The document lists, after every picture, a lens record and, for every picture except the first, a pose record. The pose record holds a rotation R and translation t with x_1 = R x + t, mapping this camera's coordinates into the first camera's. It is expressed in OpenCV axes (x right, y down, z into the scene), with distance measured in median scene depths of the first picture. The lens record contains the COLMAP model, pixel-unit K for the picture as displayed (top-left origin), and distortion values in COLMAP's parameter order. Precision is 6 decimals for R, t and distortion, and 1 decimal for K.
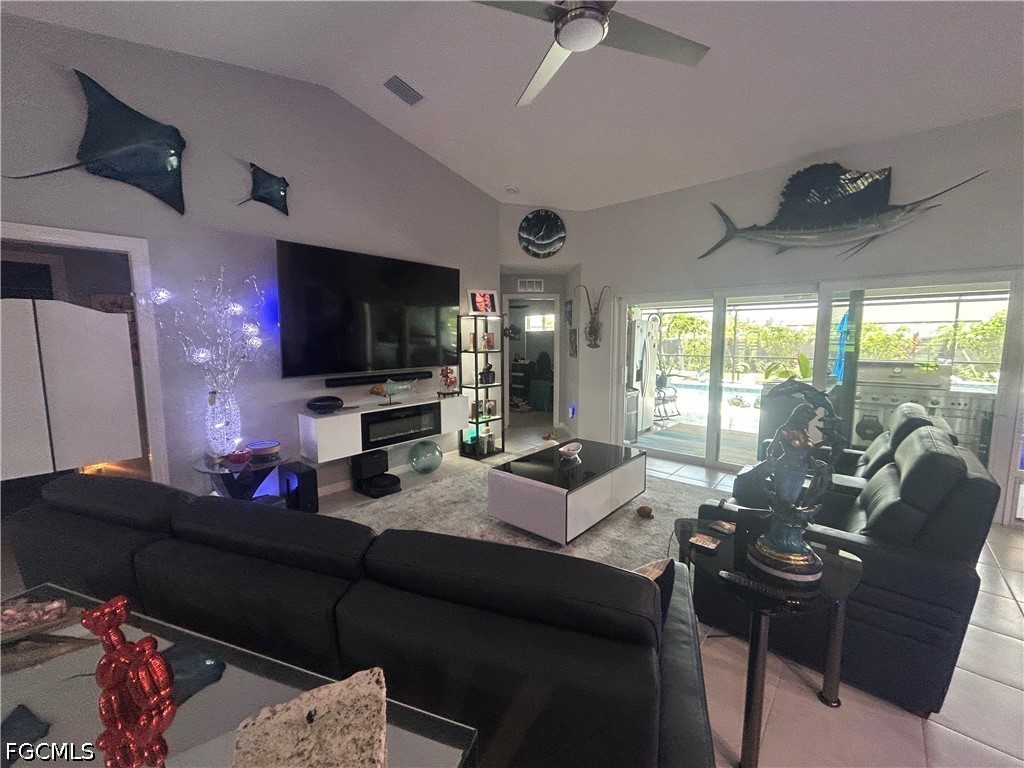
lens RADIAL K [[416.6, 0, 507.8], [0, 416.6, 380.6], [0, 0, 1]] dist [-0.001042, 0.000375]
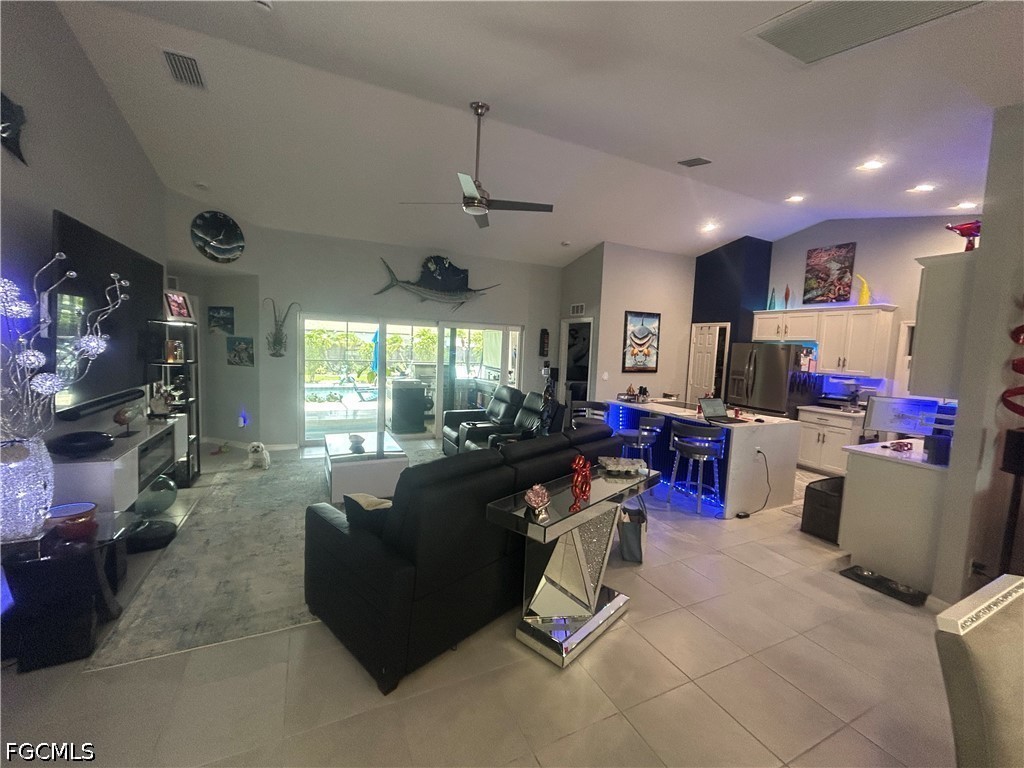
lens RADIAL K [[416.6, 0, 507.8], [0, 416.6, 380.6], [0, 0, 1]] dist [-0.001042, 0.000375]
pose [[0.384625, -0.055898, 0.921379, -0.567799], [0.054780, 0.997788, 0.037666, -0.026248], [-0.921446, 0.035986, 0.386836, 0.038541]]
